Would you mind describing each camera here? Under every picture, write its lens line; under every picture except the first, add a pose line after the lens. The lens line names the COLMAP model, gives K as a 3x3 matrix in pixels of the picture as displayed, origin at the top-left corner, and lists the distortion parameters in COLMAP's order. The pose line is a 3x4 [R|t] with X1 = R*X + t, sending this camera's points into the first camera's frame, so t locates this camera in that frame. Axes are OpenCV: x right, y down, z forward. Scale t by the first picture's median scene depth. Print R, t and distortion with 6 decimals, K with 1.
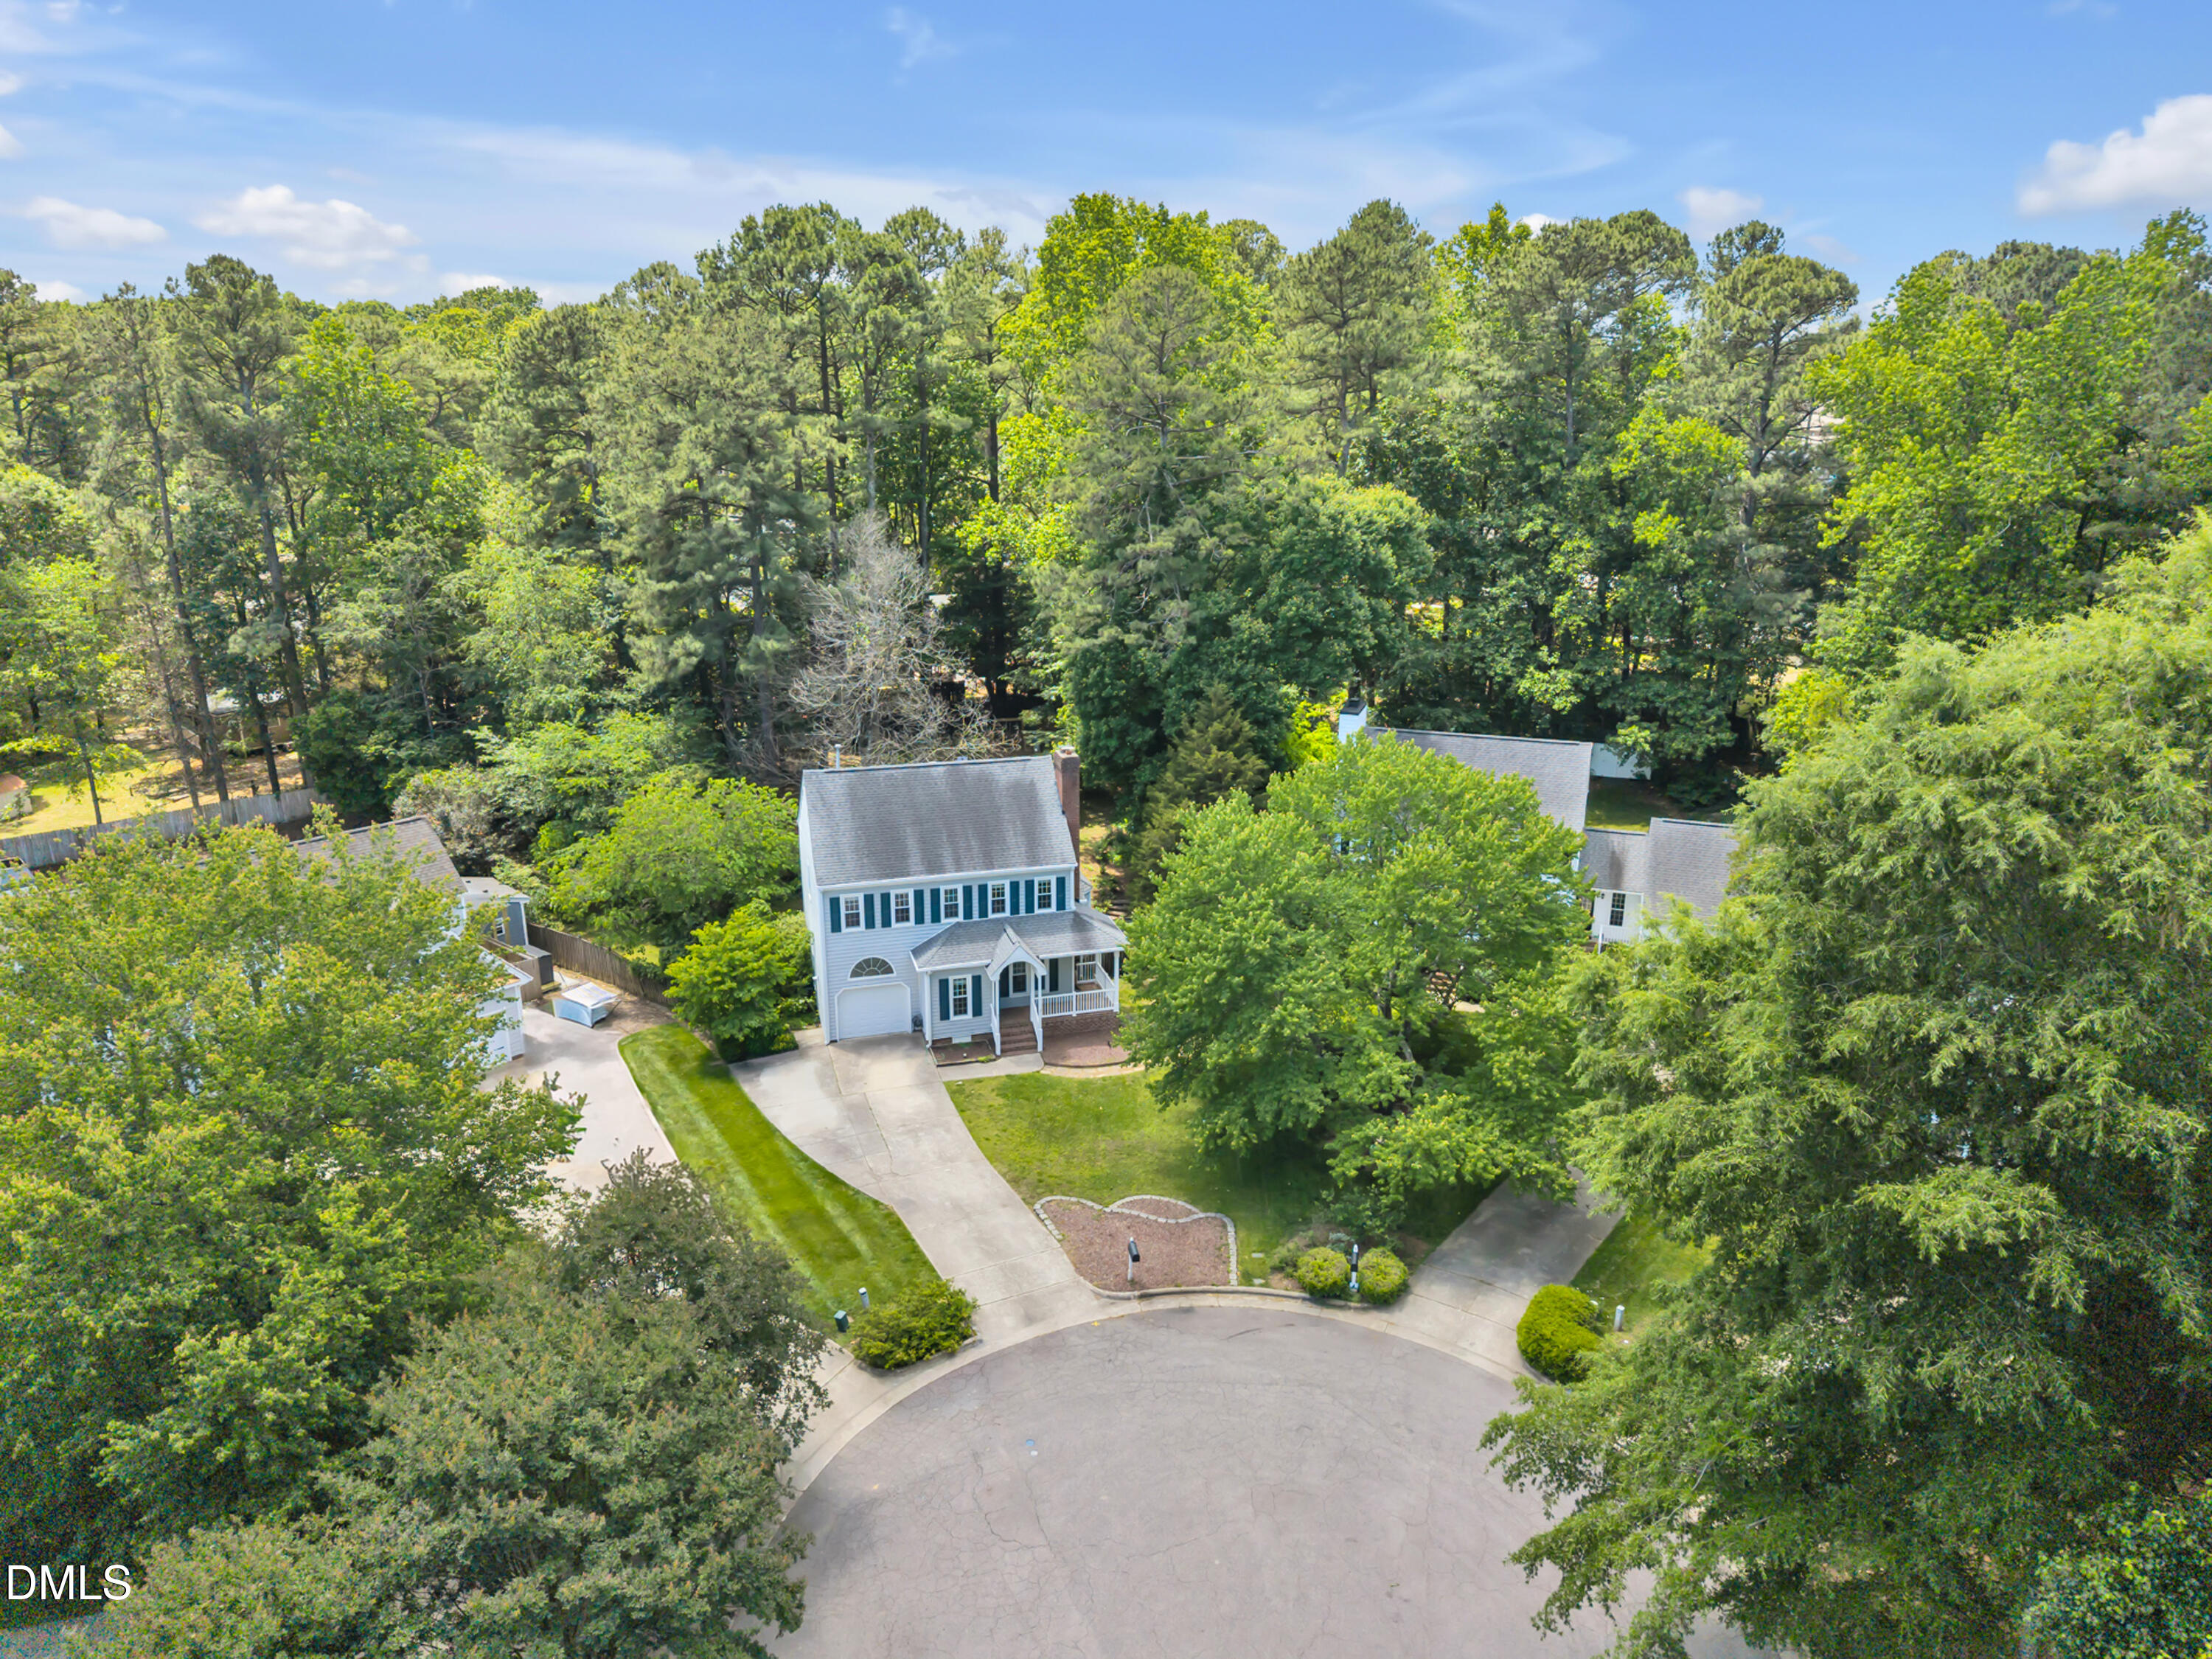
lens RADIAL K [[1545.6, 0, 1106.3], [0, 1545.6, 834.3], [0, 0, 1]] dist [0.043333, -0.000670]
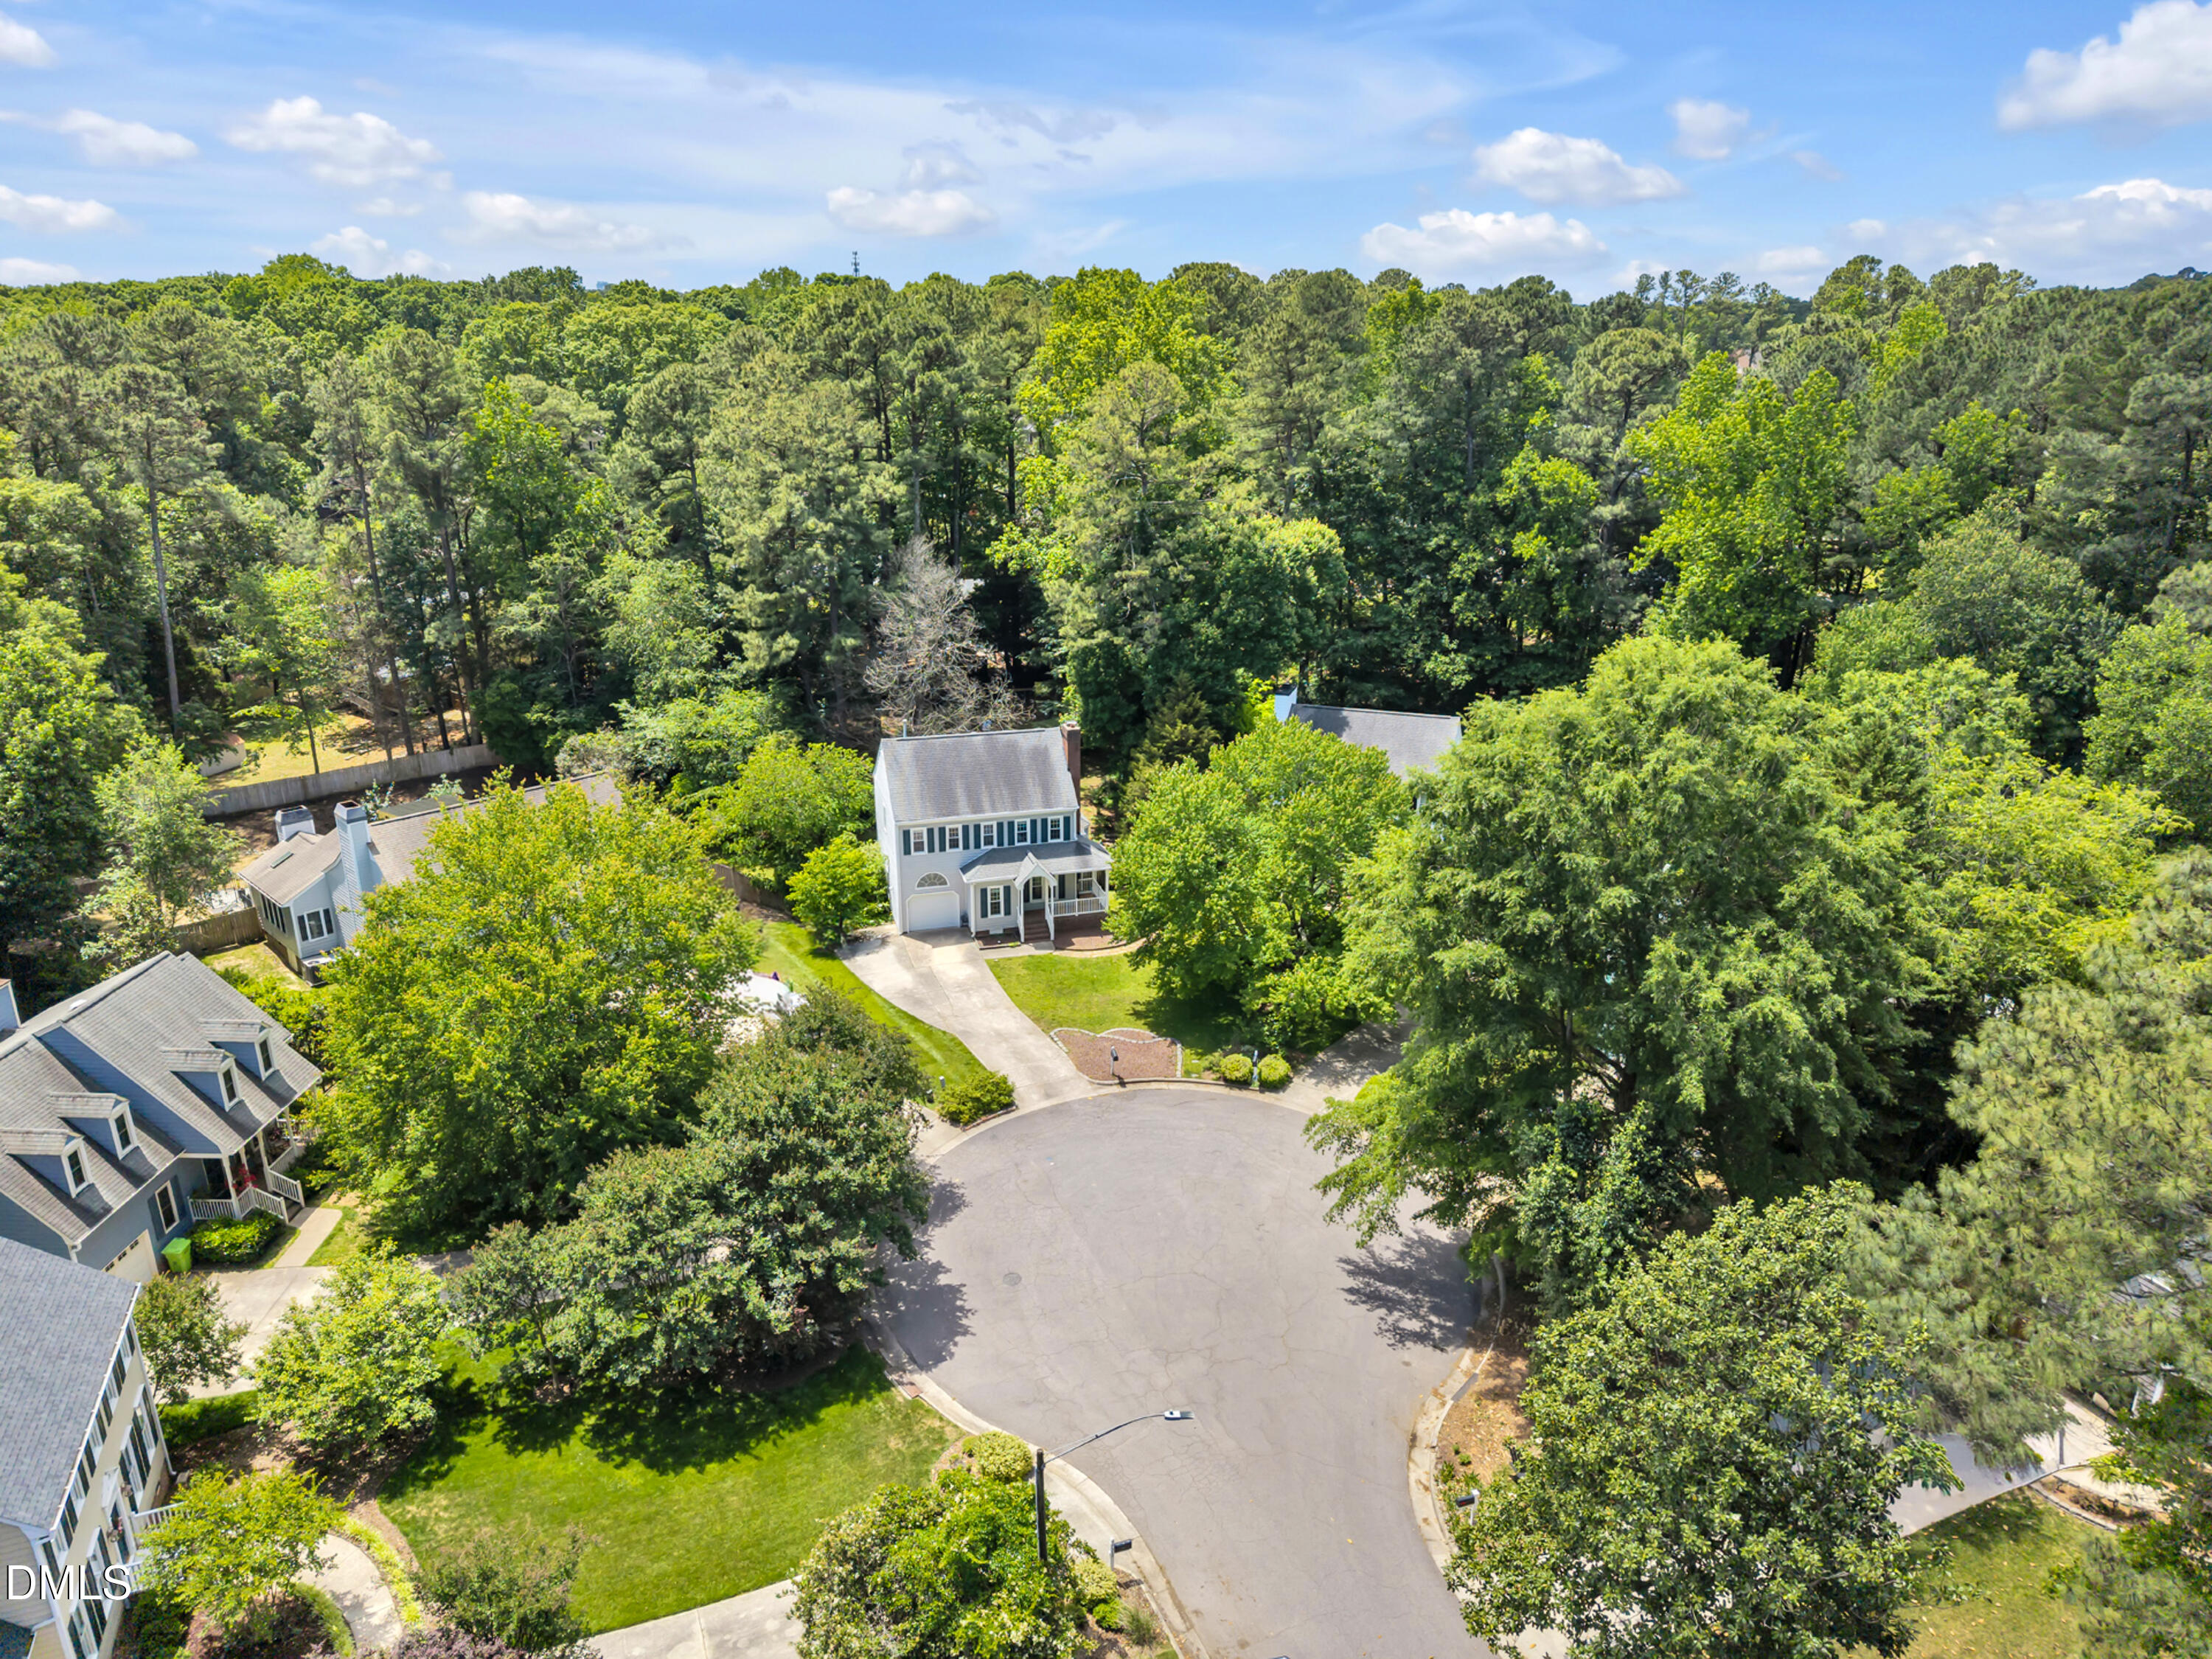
lens RADIAL K [[1545.6, 0, 1106.3], [0, 1545.6, 834.3], [0, 0, 1]] dist [0.043333, -0.000670]
pose [[0.999997, 0.001465, -0.002040, 0.007954], [-0.001385, 0.999252, 0.038636, -0.008775], [0.002095, -0.038633, 0.999251, -0.350557]]
